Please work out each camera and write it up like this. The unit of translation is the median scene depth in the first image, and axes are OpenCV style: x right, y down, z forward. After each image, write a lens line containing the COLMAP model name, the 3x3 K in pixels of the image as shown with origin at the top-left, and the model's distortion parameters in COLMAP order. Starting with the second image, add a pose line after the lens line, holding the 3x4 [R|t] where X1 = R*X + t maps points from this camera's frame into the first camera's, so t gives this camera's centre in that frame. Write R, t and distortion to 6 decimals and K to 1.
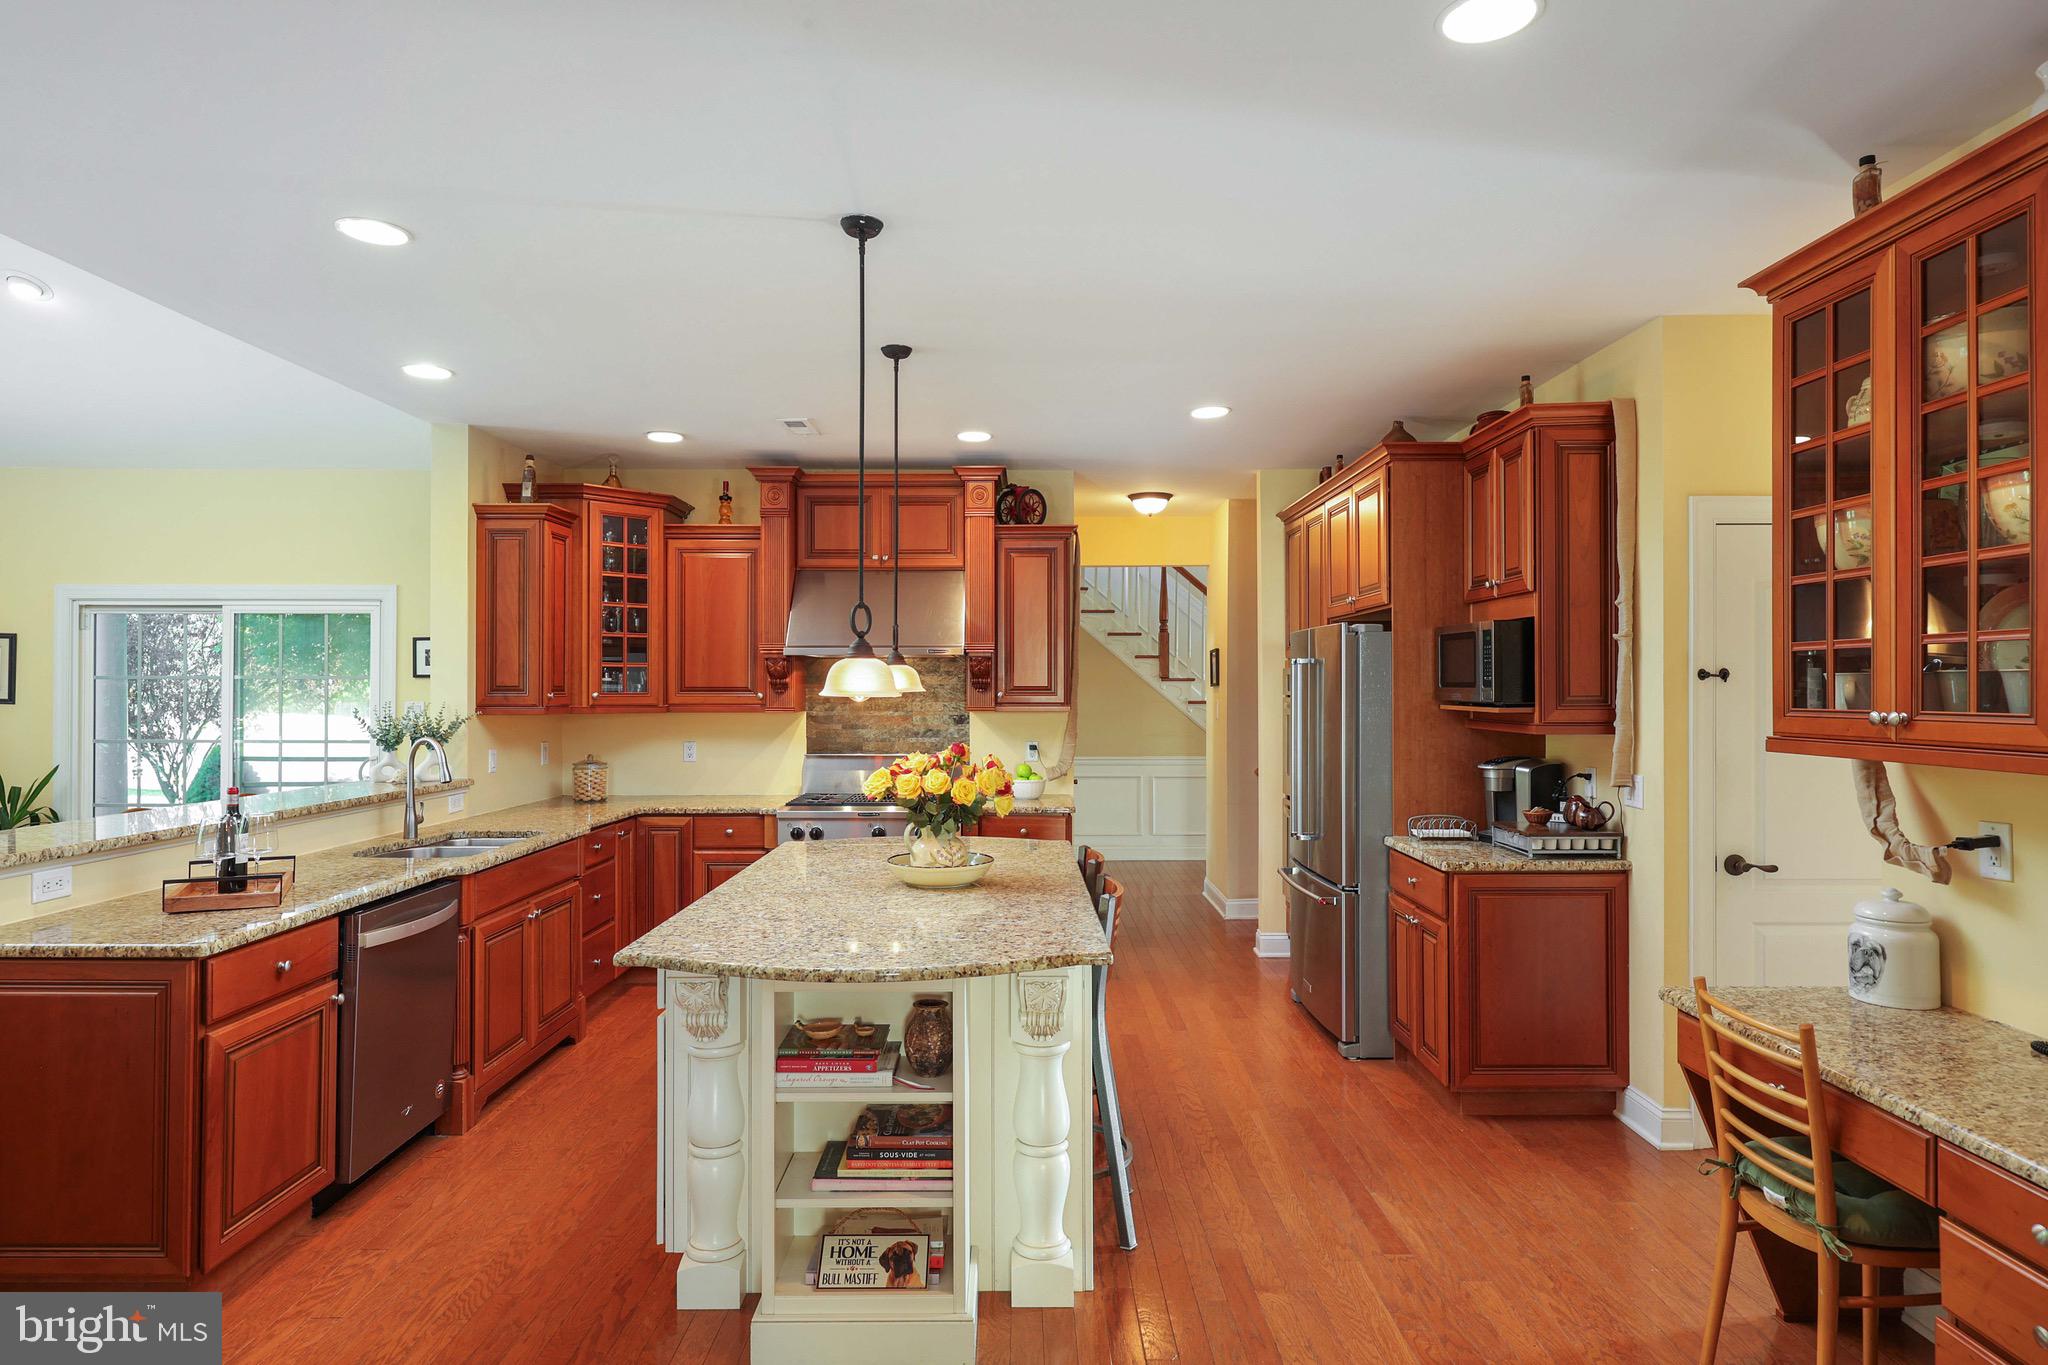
lens RADIAL K [[1142.3, 0, 1024.0], [0, 1142.3, 682.5], [0, 0, 1]] dist [0.001975, 0.000272]
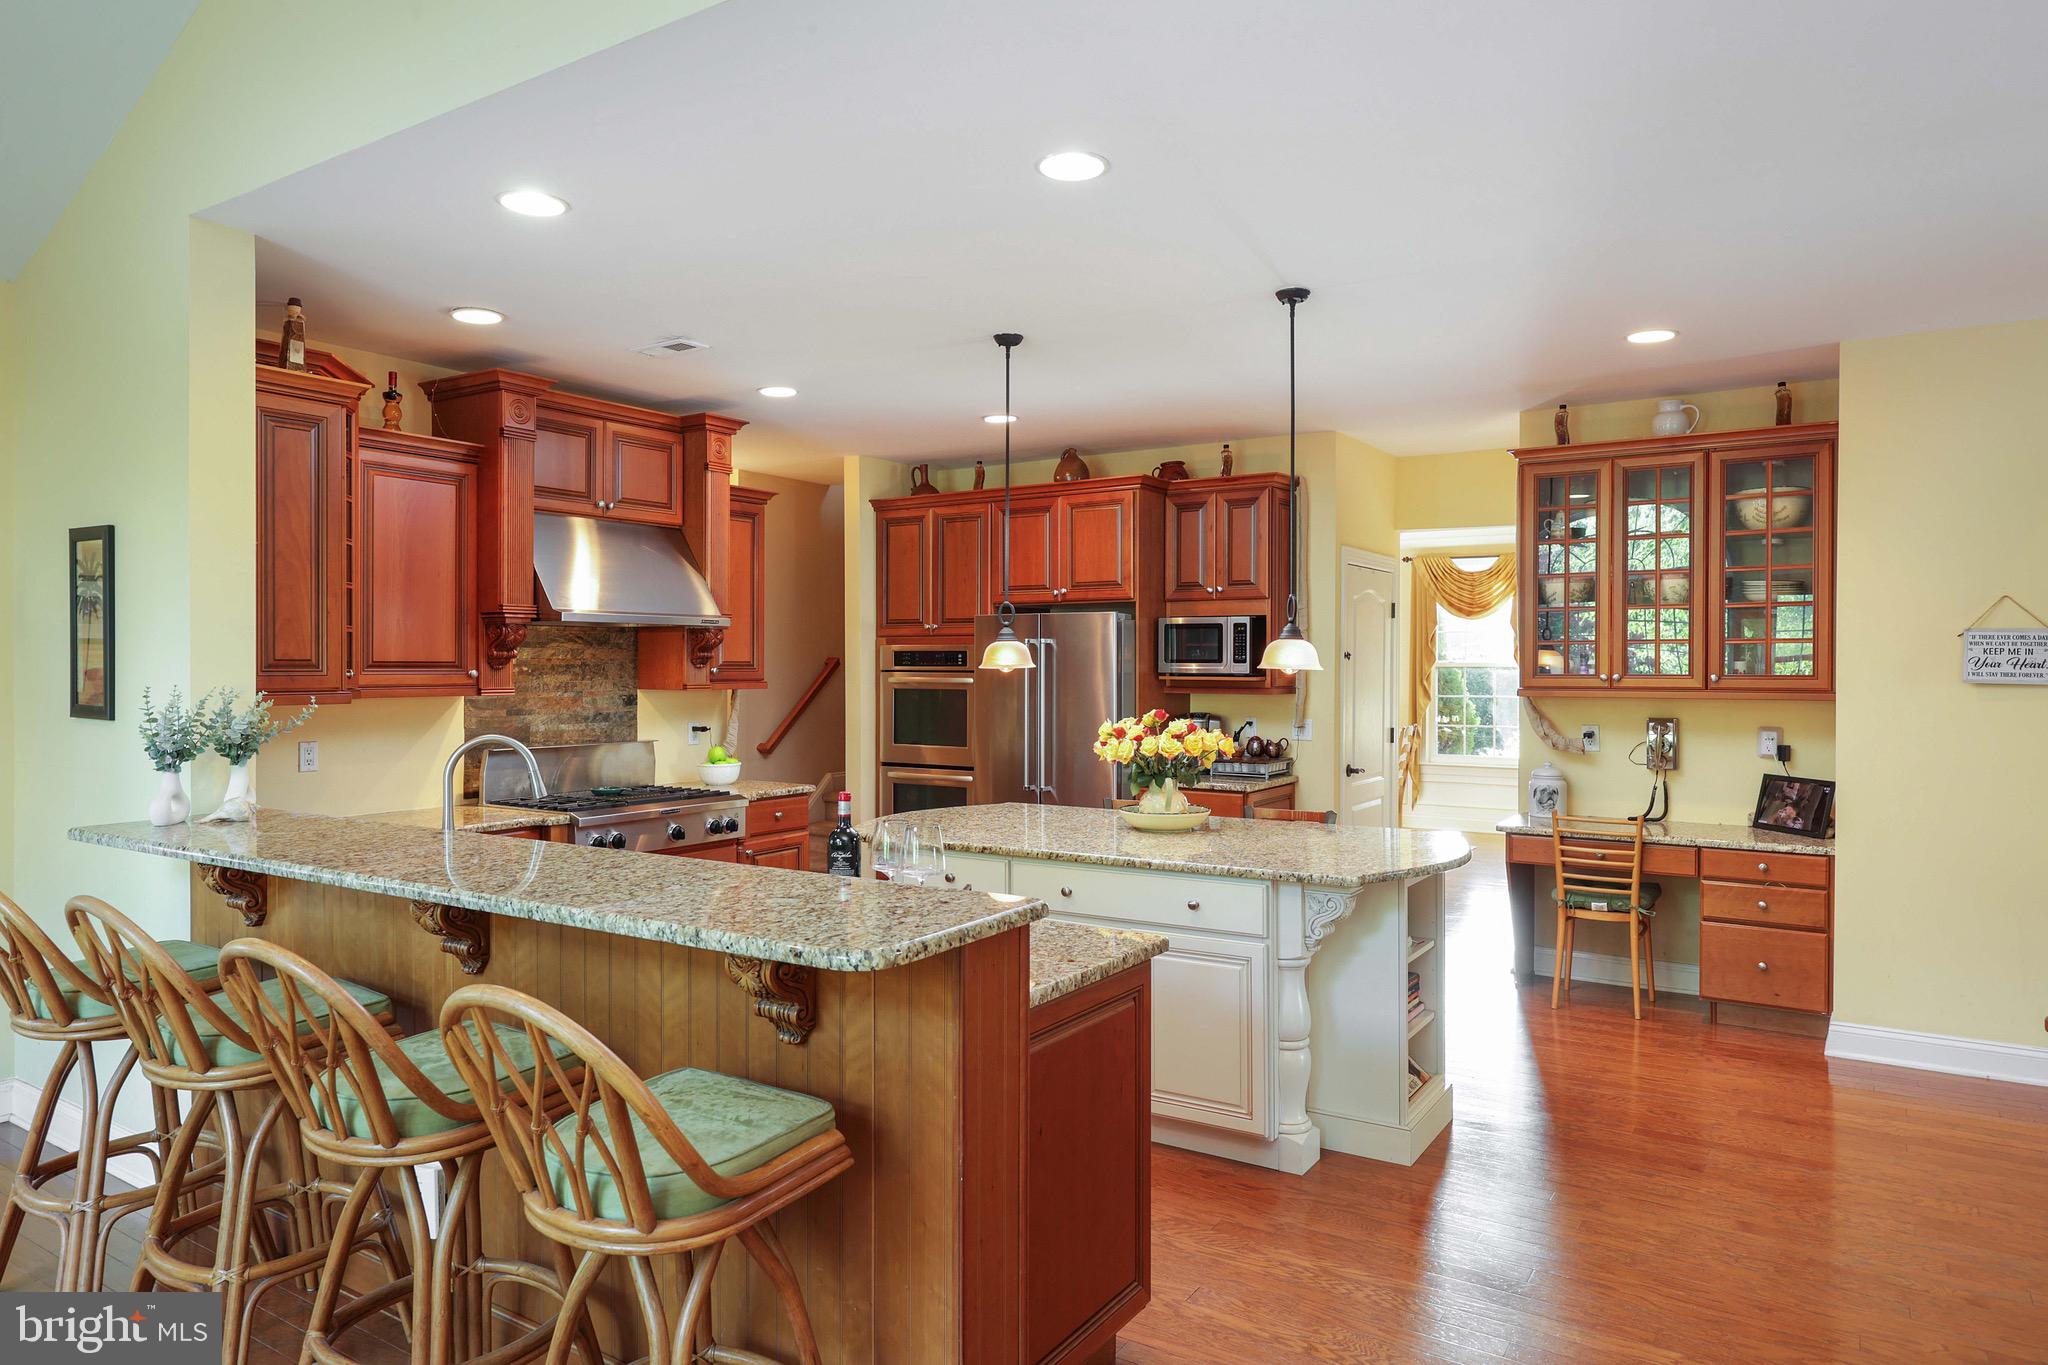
lens RADIAL K [[1290.9, 0, 1024.0], [0, 1290.9, 682.5], [0, 0, 1]] dist [0.005459, 0.001900]
pose [[0.539840, -0.011109, 0.841694, -0.826735], [-0.004206, 0.999865, 0.015894, 0.002905], [-0.841757, -0.012121, 0.539721, 0.264293]]
